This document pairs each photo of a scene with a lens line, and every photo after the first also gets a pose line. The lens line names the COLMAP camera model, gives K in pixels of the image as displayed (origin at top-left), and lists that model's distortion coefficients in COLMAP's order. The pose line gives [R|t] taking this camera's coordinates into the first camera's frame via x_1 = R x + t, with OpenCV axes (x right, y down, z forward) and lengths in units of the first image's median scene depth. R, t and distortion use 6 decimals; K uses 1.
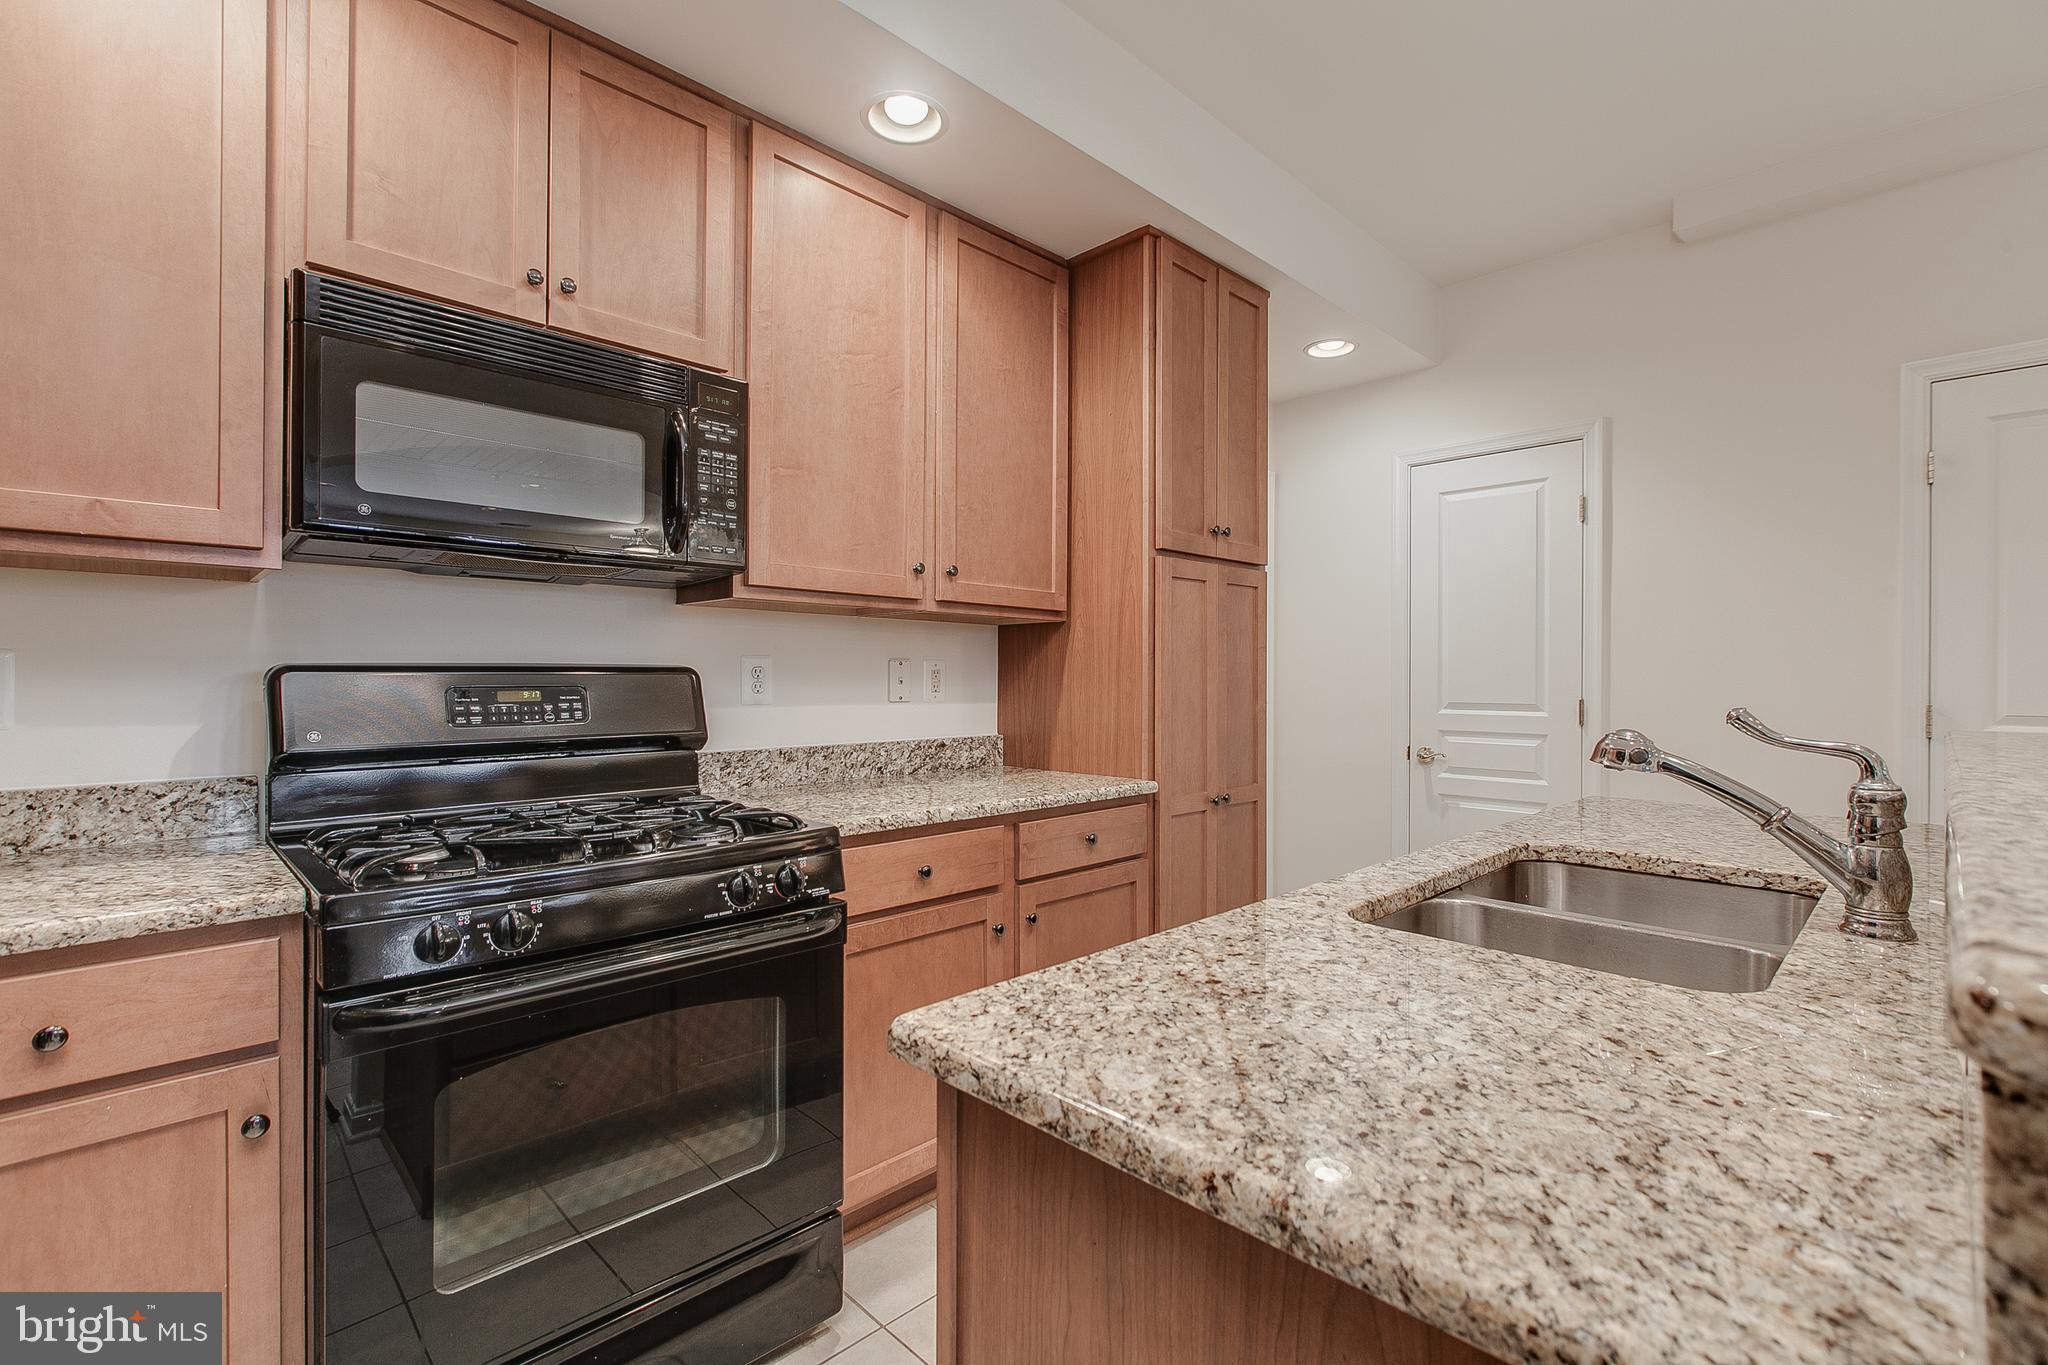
lens RADIAL K [[900.3, 0, 1011.3], [0, 900.3, 681.0], [0, 0, 1]] dist [0.001859, 0.000247]
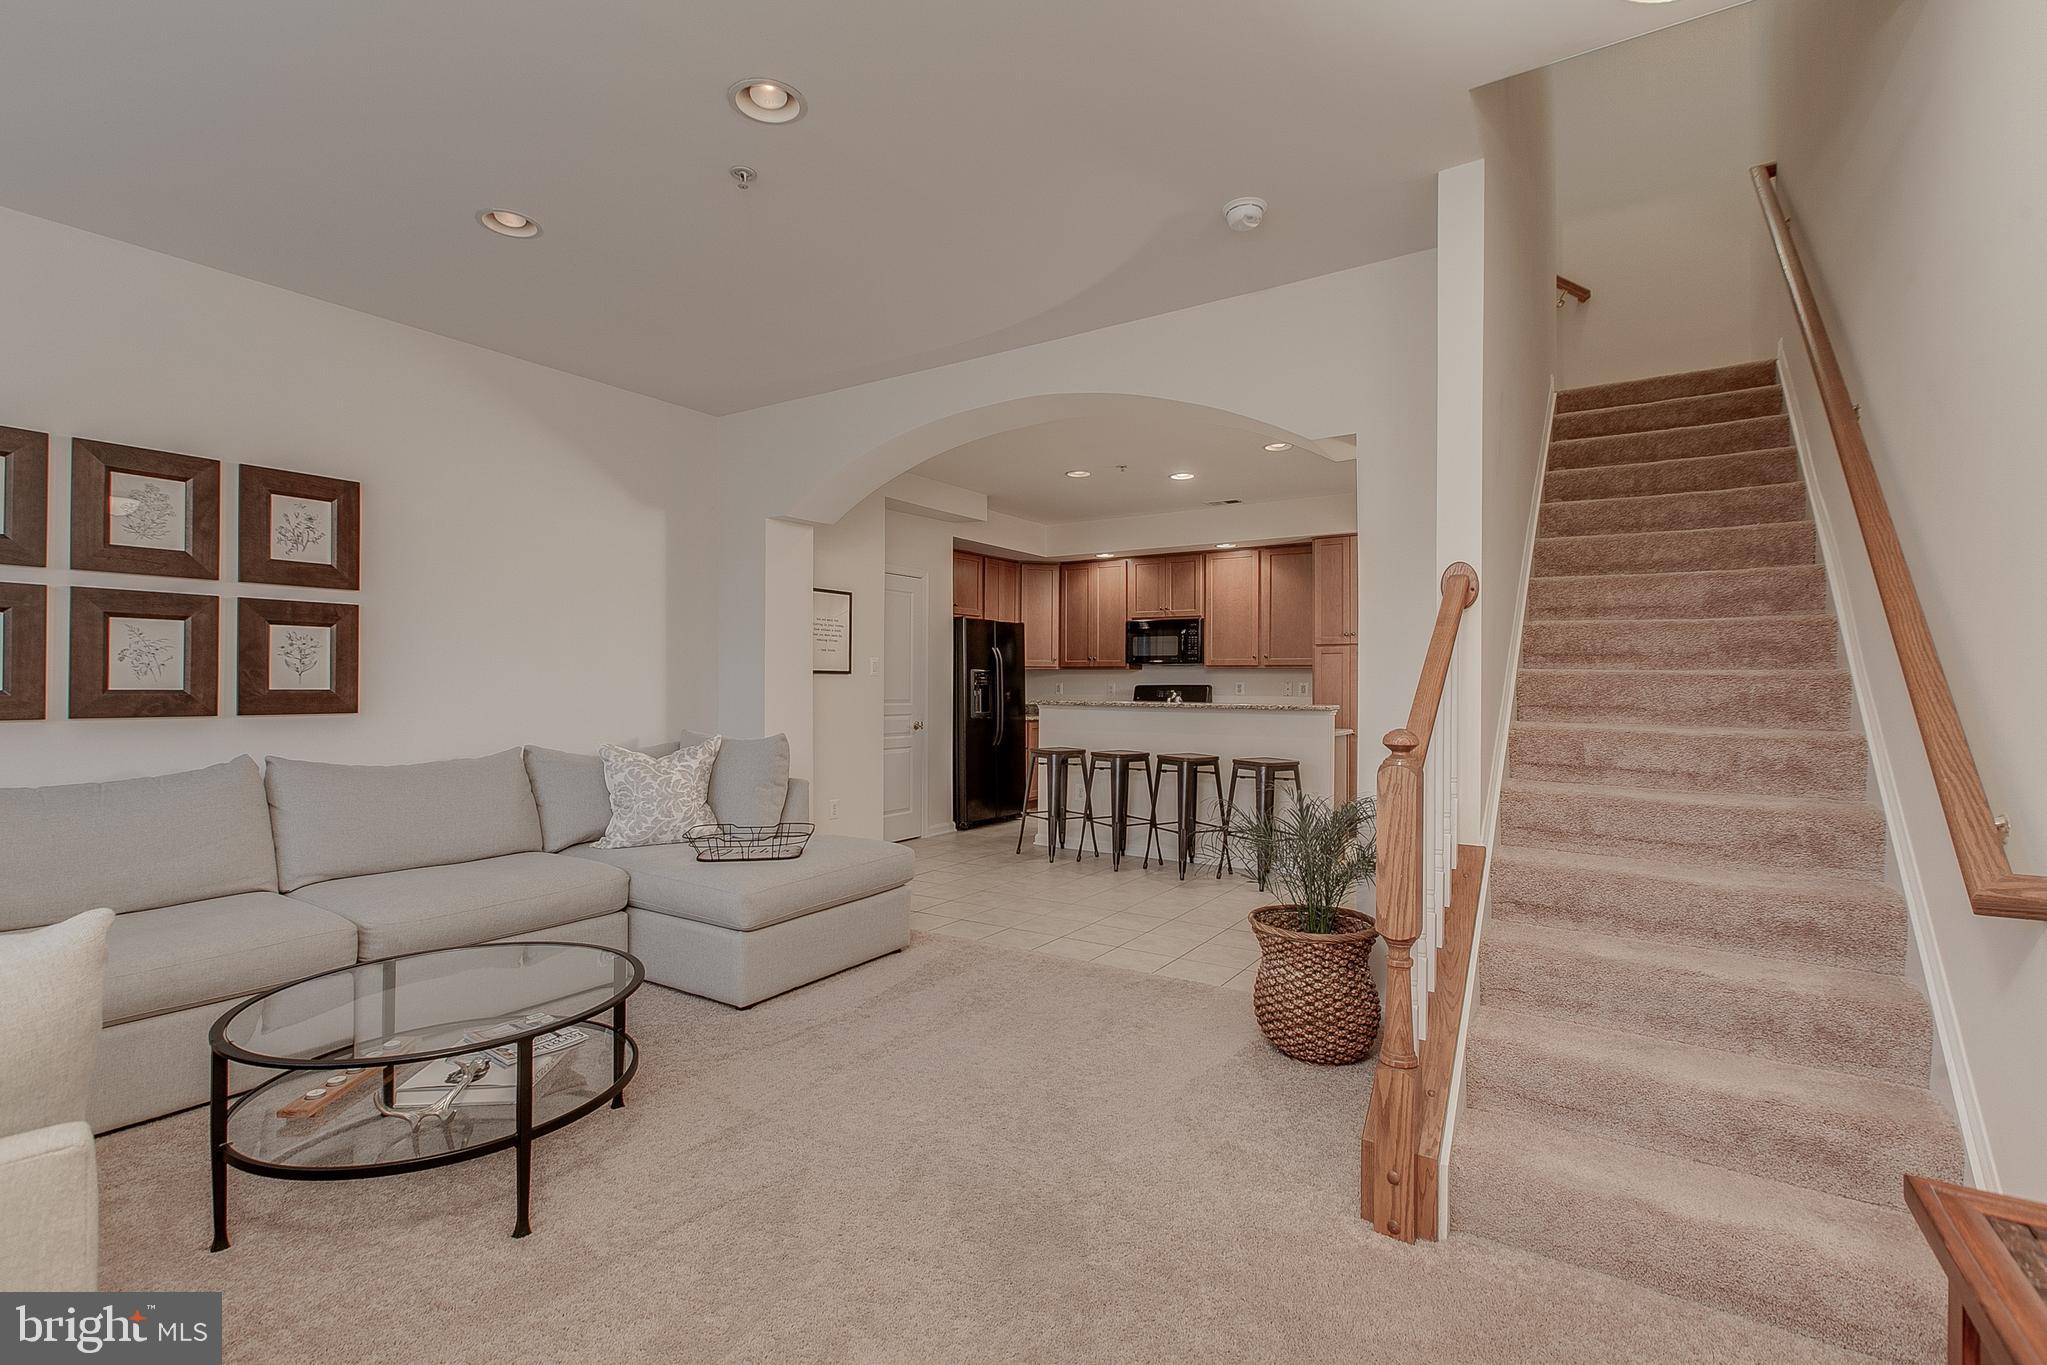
lens RADIAL K [[939.8, 0, 1022.7], [0, 939.8, 682.8], [0, 0, 1]] dist [0.002129, 0.001031]
pose [[0.230415, -0.002072, -0.973090, 3.254992], [-0.004744, 0.999983, -0.003253, -0.006507], [0.973081, 0.005366, 0.230401, -0.716316]]
